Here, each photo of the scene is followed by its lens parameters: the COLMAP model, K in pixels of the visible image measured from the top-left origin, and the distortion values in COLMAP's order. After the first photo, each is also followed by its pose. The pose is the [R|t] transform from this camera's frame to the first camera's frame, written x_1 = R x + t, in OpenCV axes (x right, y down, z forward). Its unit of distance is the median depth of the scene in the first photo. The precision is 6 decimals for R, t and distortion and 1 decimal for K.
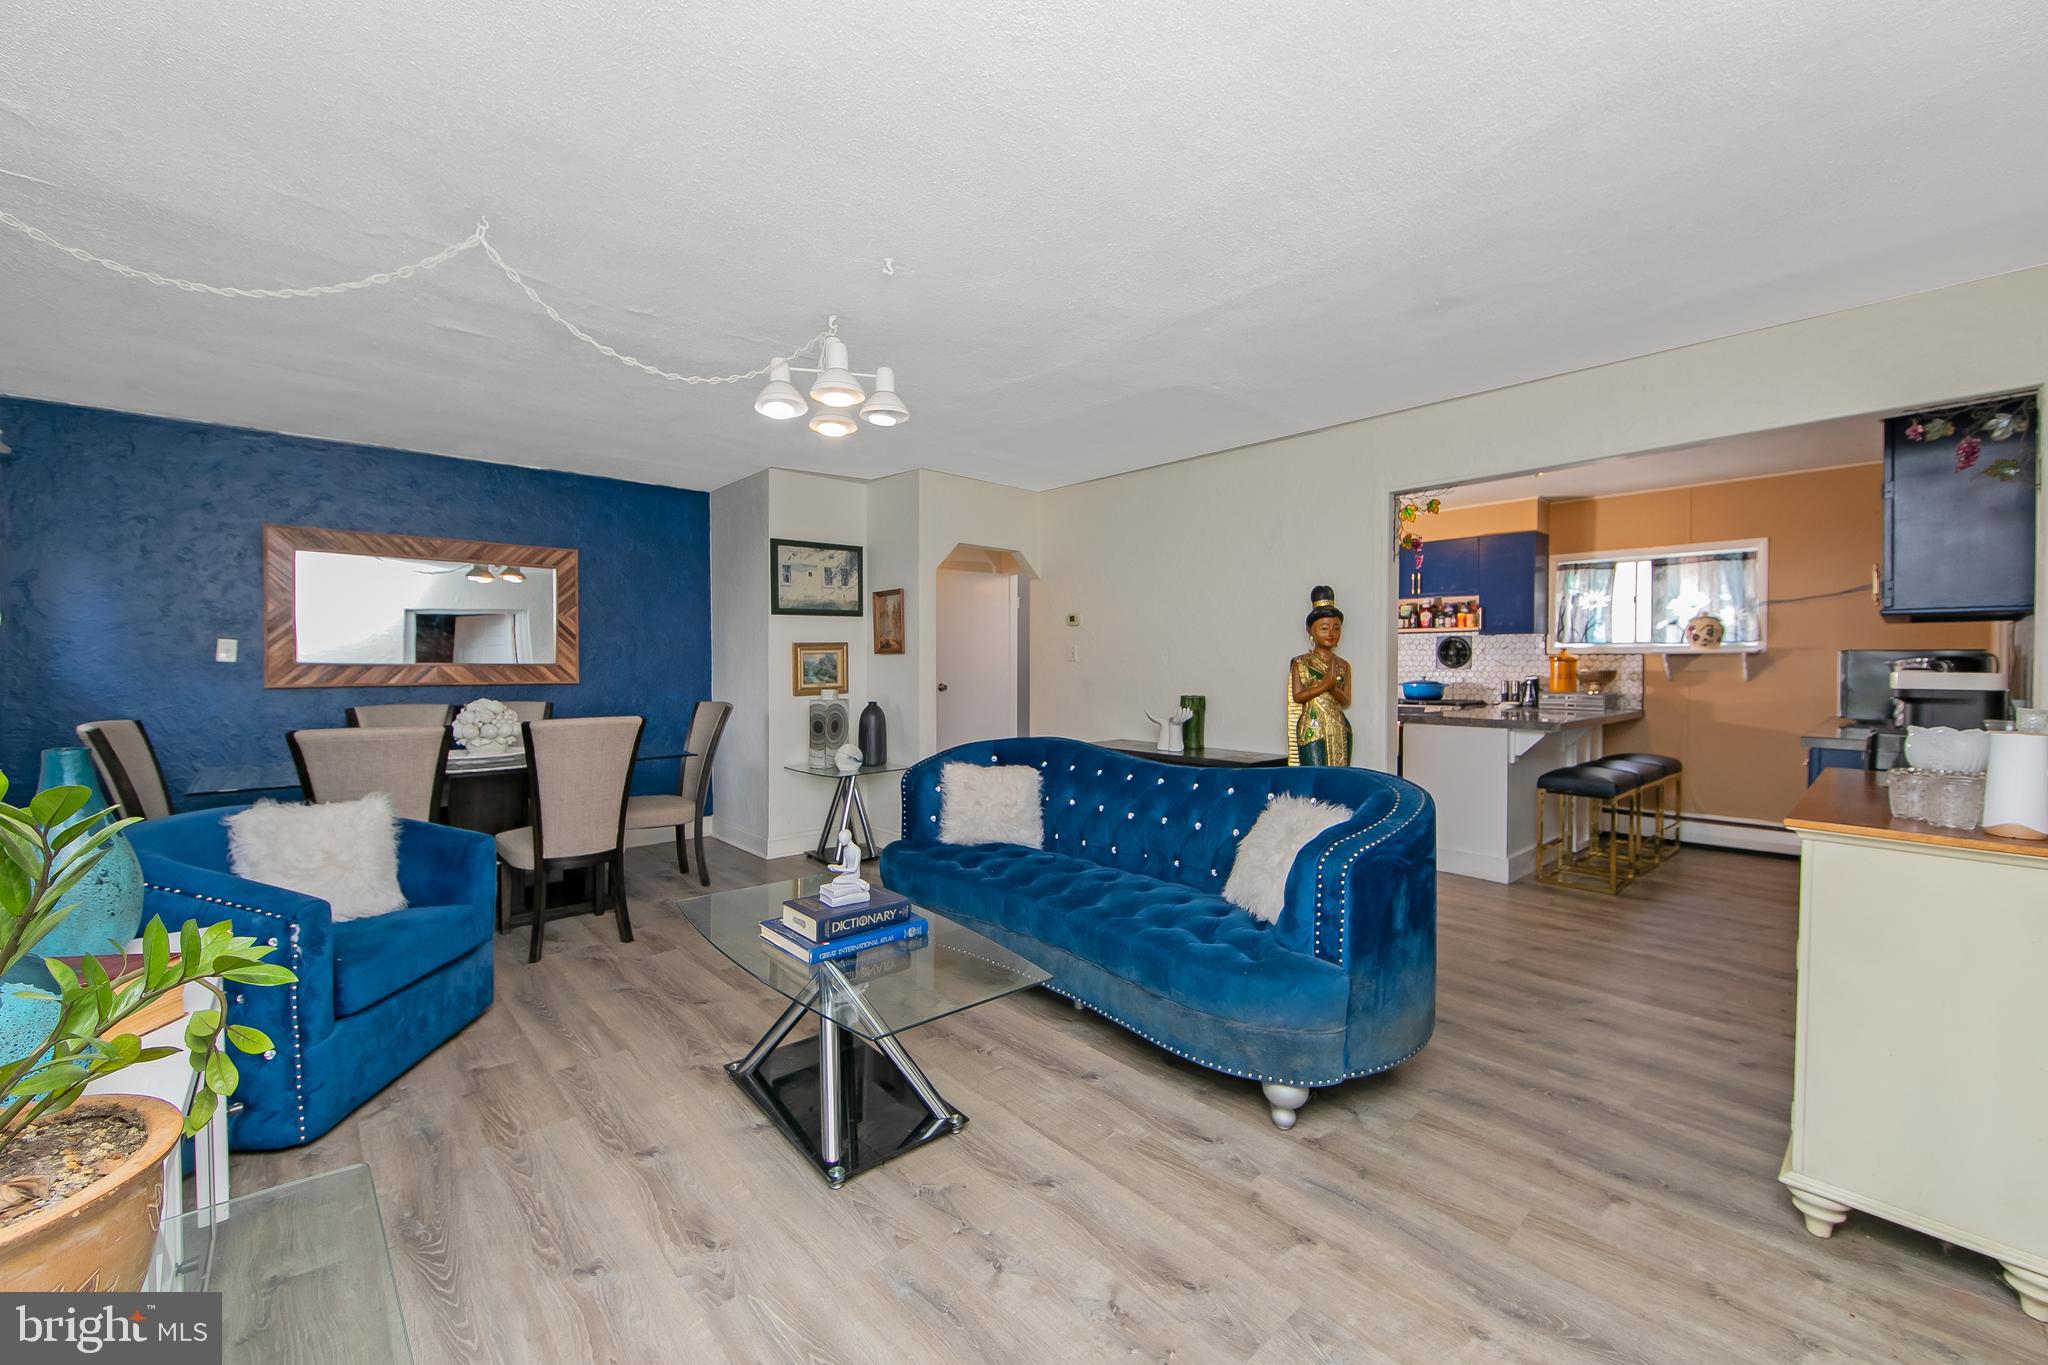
lens RADIAL K [[816.3, 0, 1018.8], [0, 816.3, 670.4], [0, 0, 1]] dist [-0.003328, 0.000166]
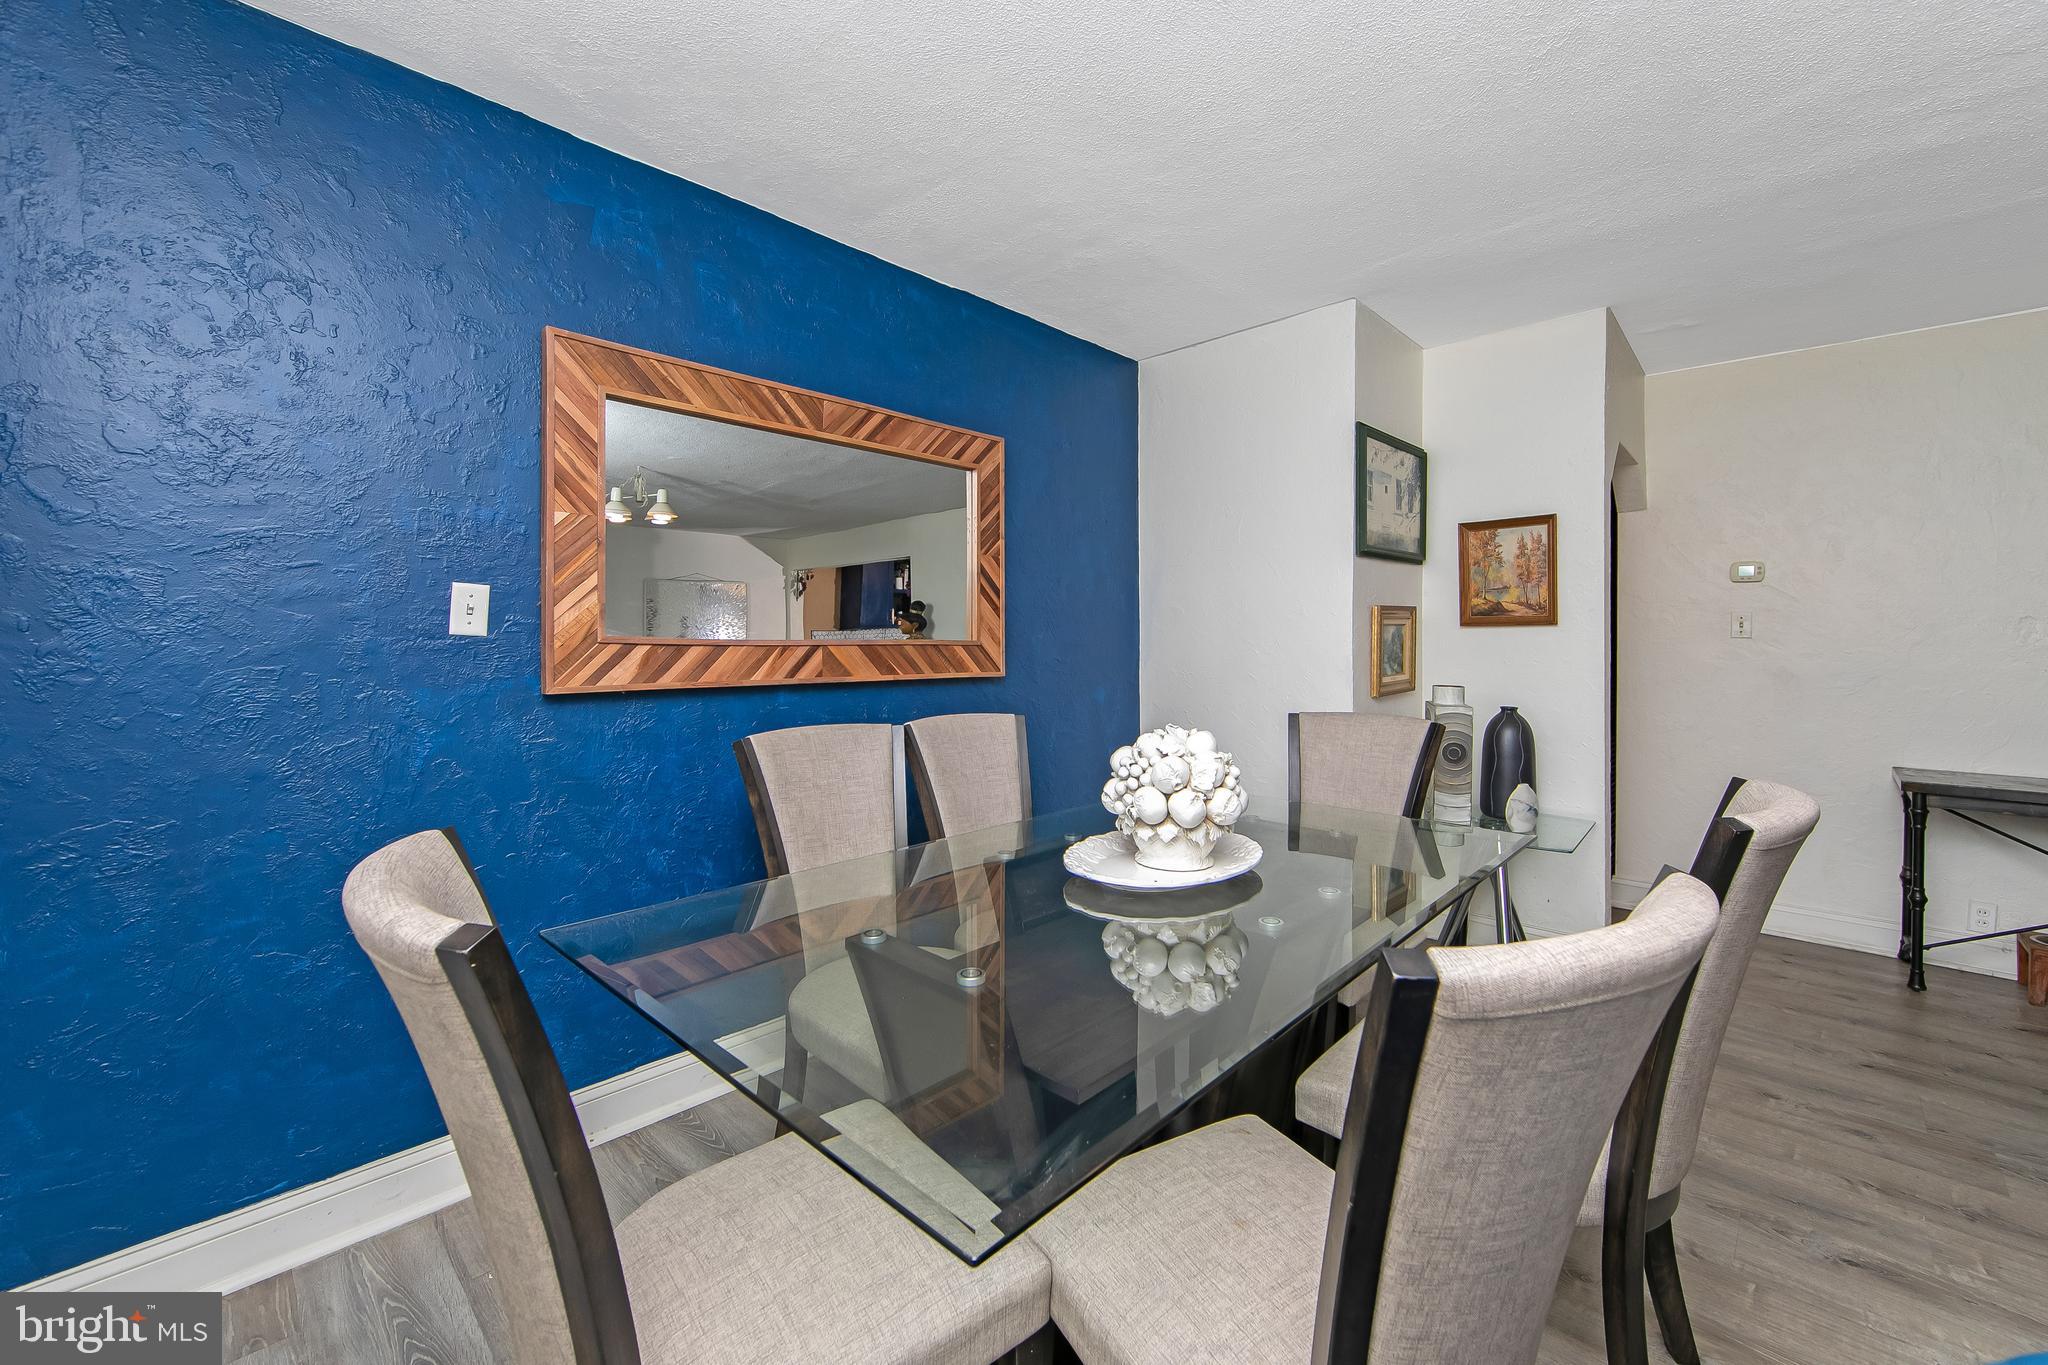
lens RADIAL K [[816.3, 0, 996.1], [0, 816.3, 655.0], [0, 0, 1]] dist [-0.003328, 0.000166]
pose [[0.998137, -0.000499, 0.061010, -0.572742], [0.000327, 0.999996, 0.002843, -0.000936], [-0.061011, -0.002818, 0.998133, 0.435057]]
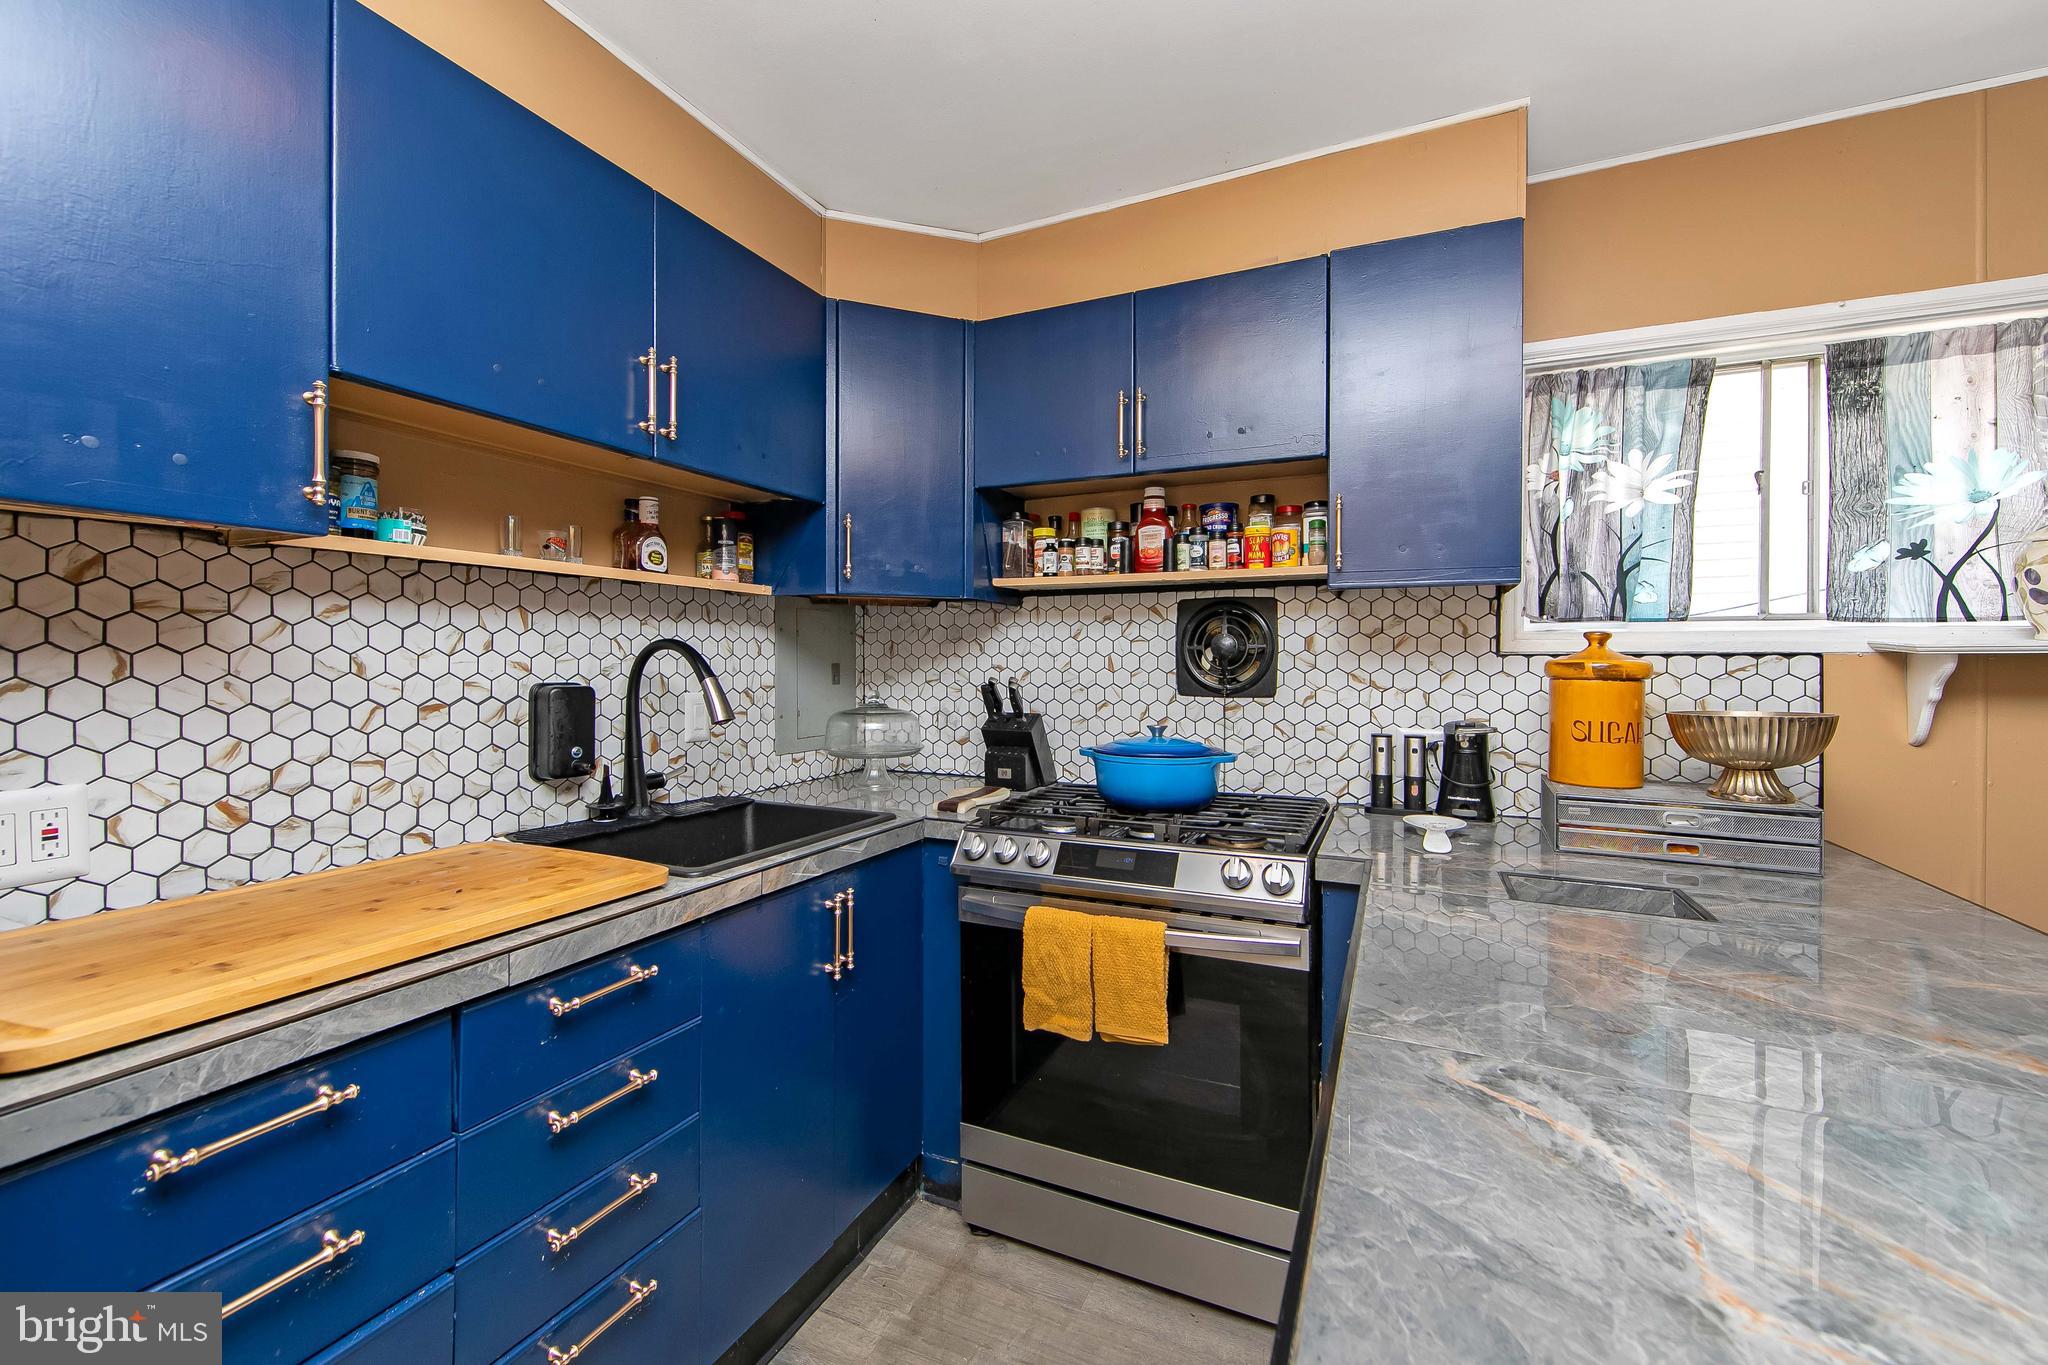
lens RADIAL K [[816.3, 0, 1036.7], [0, 816.3, 666.2], [0, 0, 1]] dist [-0.003328, 0.000166]
pose [[0.915879, -0.003253, 0.401440, 0.410122], [0.003732, 0.999993, -0.000411, -0.017800], [-0.401436, 0.001874, 0.915885, 0.914632]]
